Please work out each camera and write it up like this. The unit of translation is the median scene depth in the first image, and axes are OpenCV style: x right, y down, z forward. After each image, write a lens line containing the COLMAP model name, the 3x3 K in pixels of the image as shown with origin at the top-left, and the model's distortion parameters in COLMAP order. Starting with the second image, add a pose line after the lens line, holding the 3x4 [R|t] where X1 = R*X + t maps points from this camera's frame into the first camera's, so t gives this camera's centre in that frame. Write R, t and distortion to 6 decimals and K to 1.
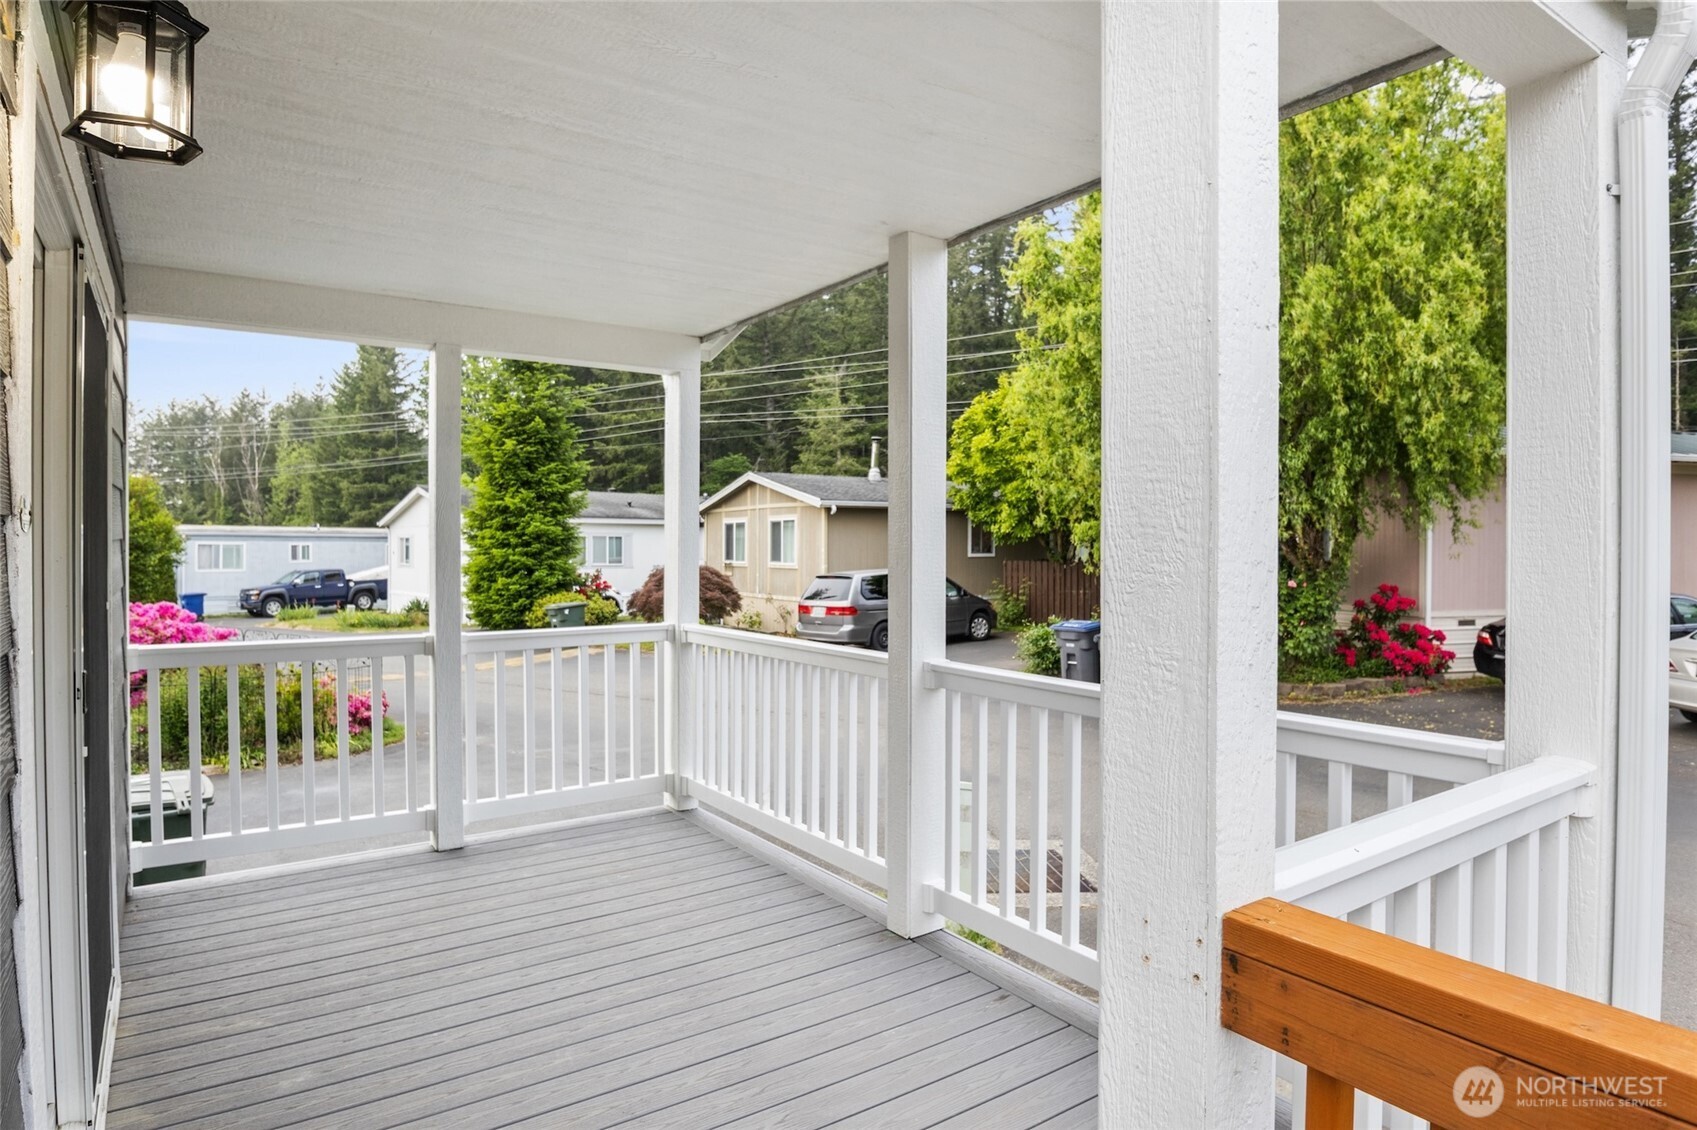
lens RADIAL K [[979.6, 0, 886.0], [0, 979.6, 563.5], [0, 0, 1]] dist [-0.017153, 0.001279]
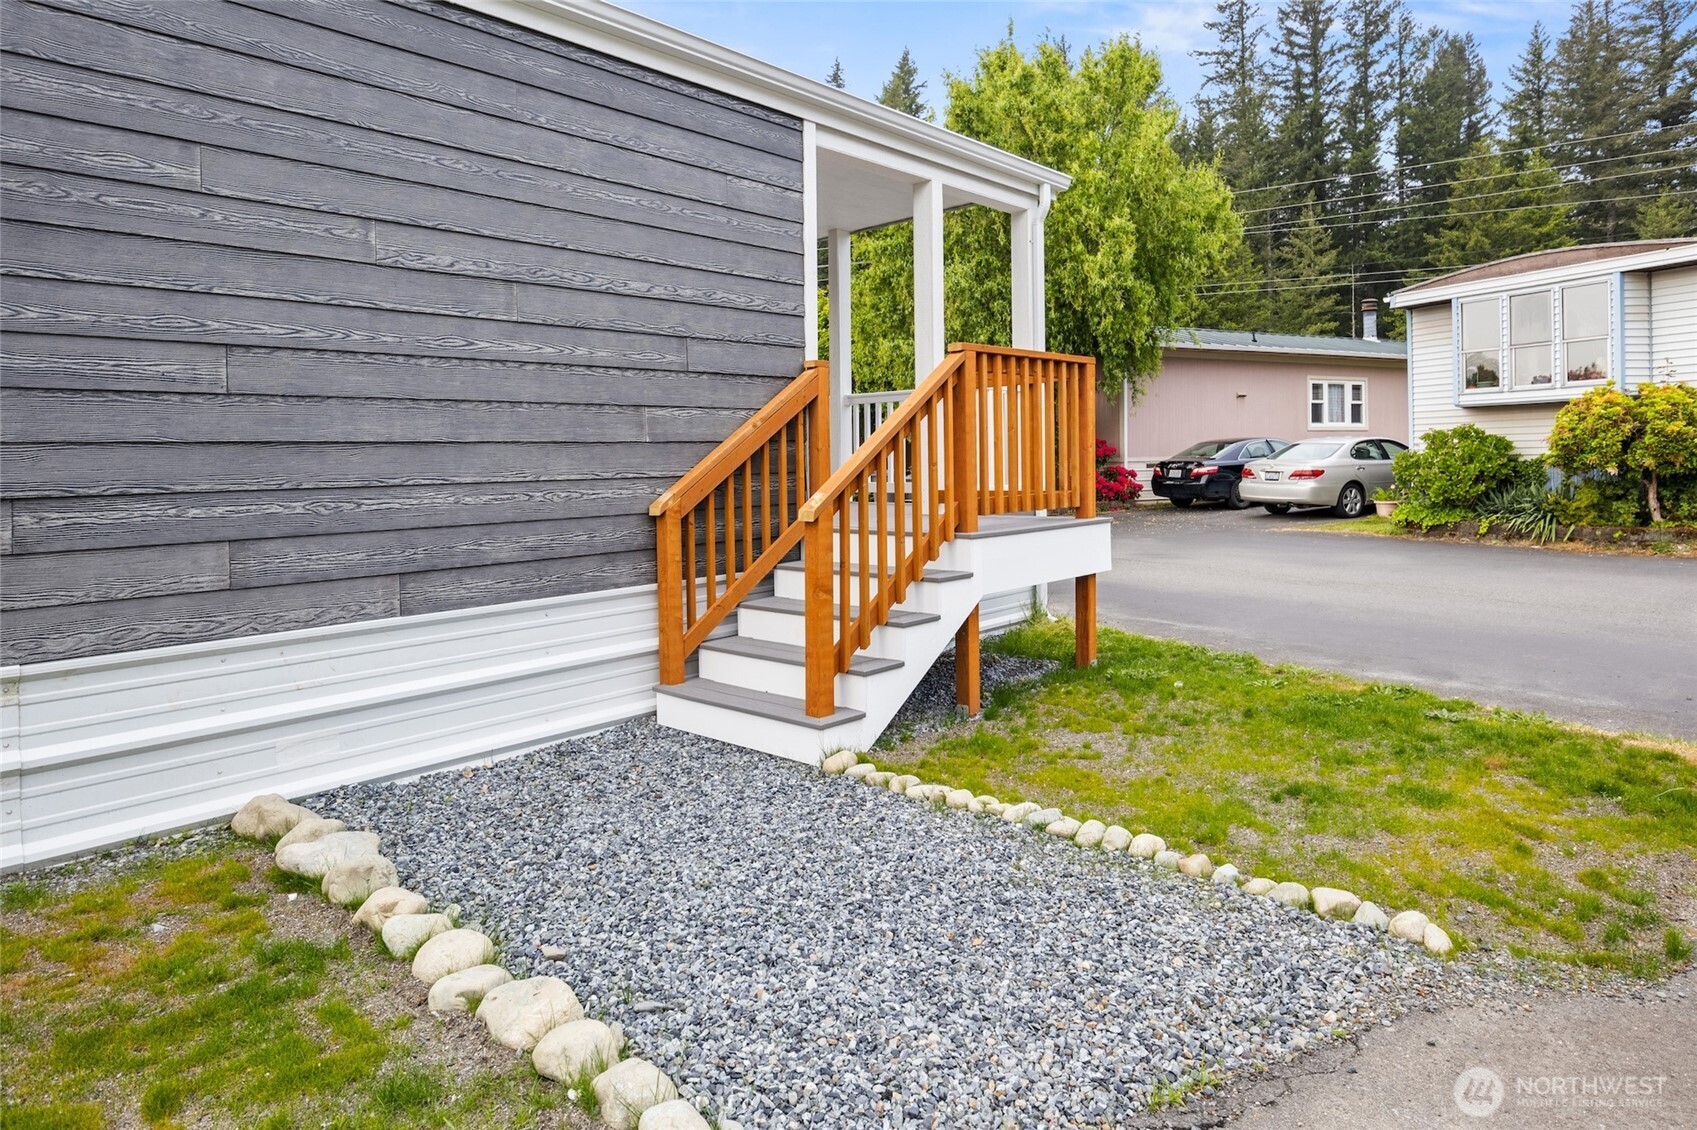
lens RADIAL K [[979.6, 0, 889.8], [0, 979.6, 472.8], [0, 0, 1]] dist [-0.017153, 0.001279]
pose [[0.977262, -0.022483, 0.210841, -0.109463], [0.023552, 0.999719, -0.002562, 0.087048], [-0.210724, 0.007469, 0.977517, -0.428440]]
